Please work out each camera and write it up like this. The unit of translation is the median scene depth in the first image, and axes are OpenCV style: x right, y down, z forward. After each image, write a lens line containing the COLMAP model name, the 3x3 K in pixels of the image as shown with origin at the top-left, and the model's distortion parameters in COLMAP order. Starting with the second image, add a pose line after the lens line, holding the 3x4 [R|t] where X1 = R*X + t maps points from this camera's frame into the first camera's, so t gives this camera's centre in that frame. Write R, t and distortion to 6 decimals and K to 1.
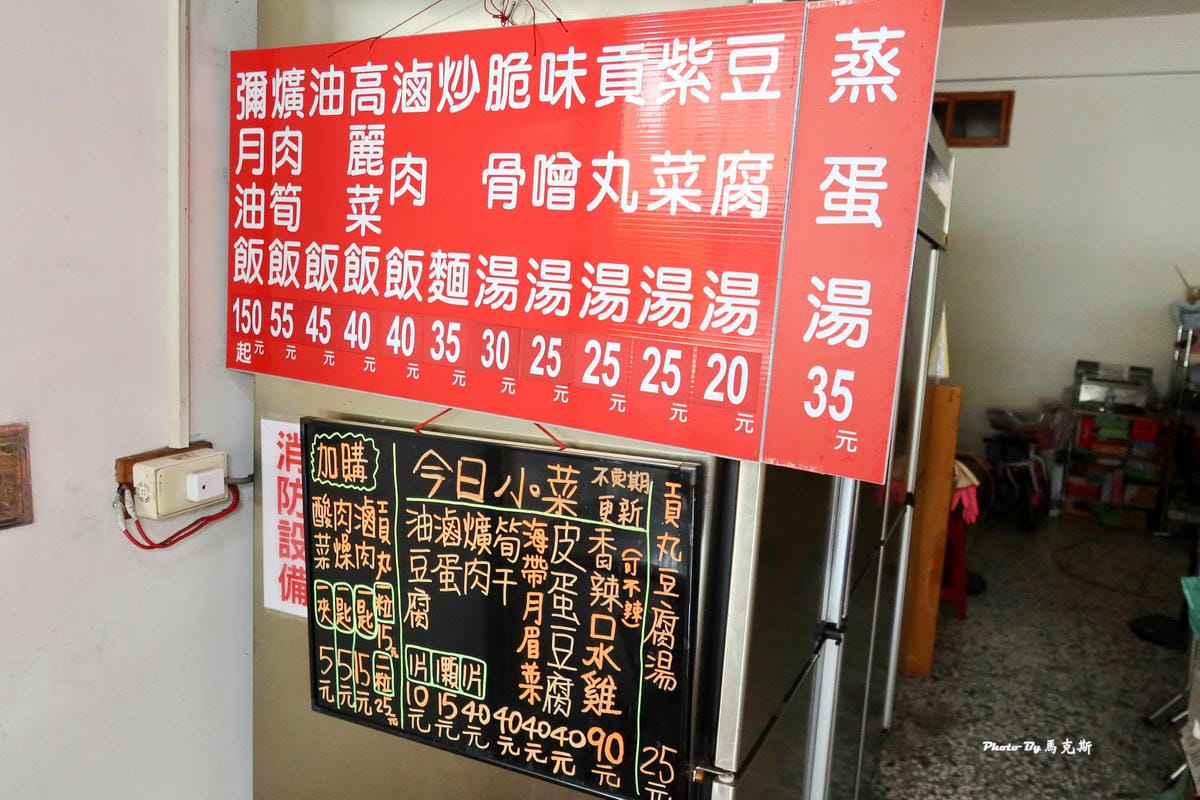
lens RADIAL K [[886.9, 0, 599.0], [0, 886.9, 406.8], [0, 0, 1]] dist [-0.015898, -0.001847]
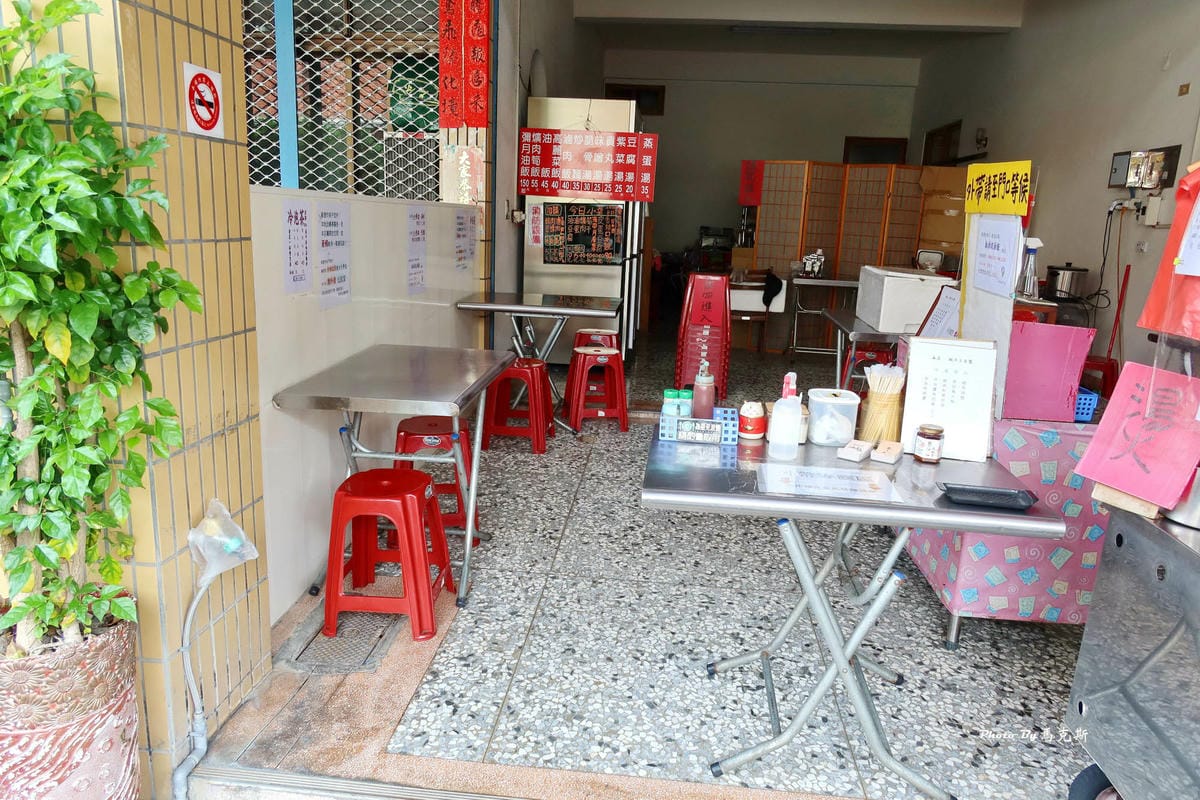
lens RADIAL K [[825.4, 0, 596.8], [0, 825.4, 398.3], [0, 0, 1]] dist [-0.015352, 0.002396]
pose [[0.940156, -0.088309, 0.329101, -1.812188], [0.057253, 0.993041, 0.102912, 0.703820], [-0.335899, -0.077912, 0.938670, -3.888877]]
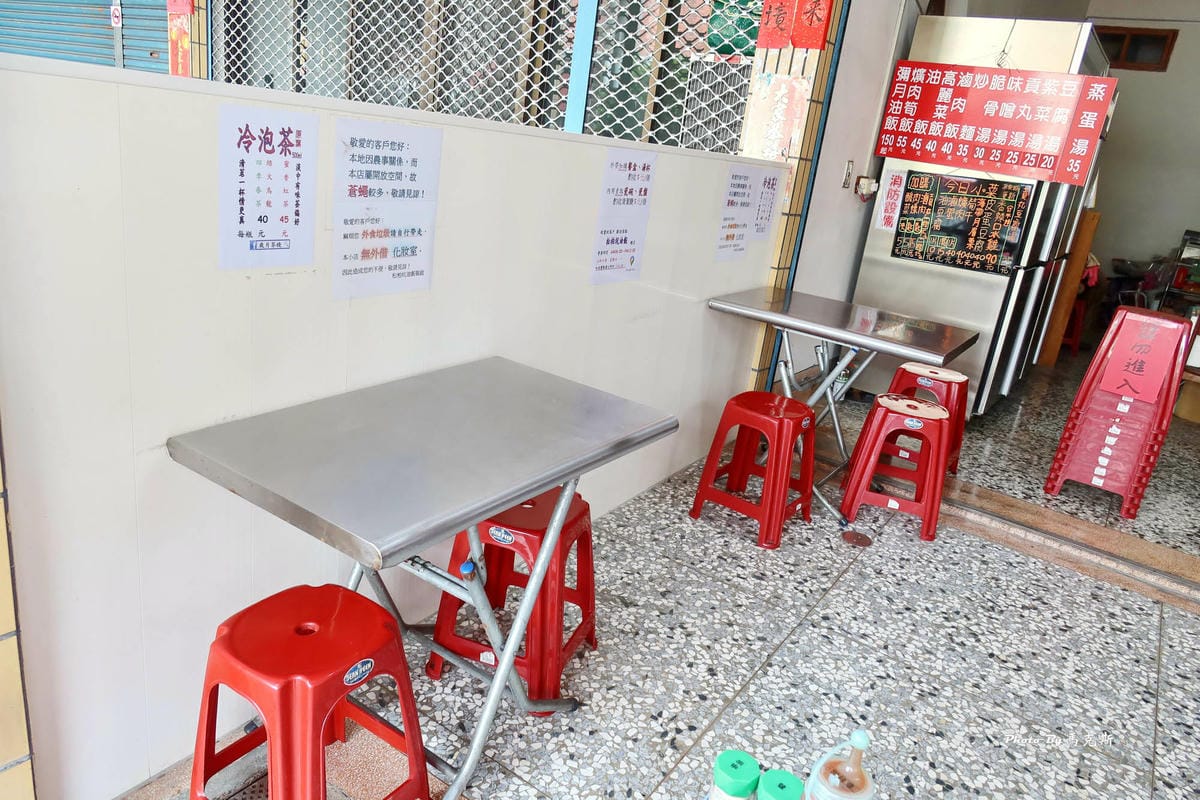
lens RADIAL K [[825.4, 0, 593.5], [0, 825.4, 399.6], [0, 0, 1]] dist [-0.015352, 0.002396]
pose [[0.983510, 0.120342, -0.135001, -1.083759], [-0.098034, 0.982039, 0.161208, 0.543519], [0.151976, -0.145315, 0.977643, -2.735541]]
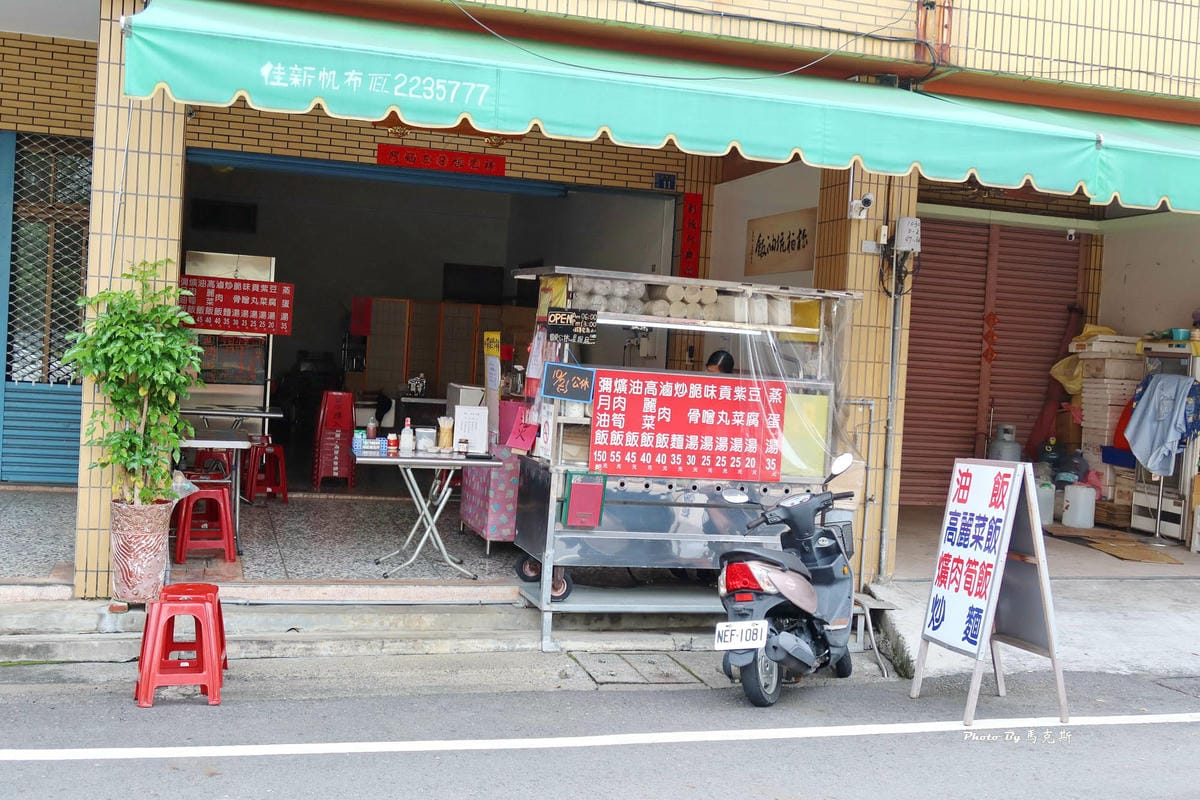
lens RADIAL K [[1350.0, 0, 598.6], [0, 1350.0, 399.9], [0, 0, 1]] dist [-0.013092, 0.000000]
pose [[0.743877, -0.034728, 0.667414, -4.875035], [0.077204, 0.996428, -0.034202, 1.081175], [-0.663843, 0.076969, 0.743901, -8.395657]]
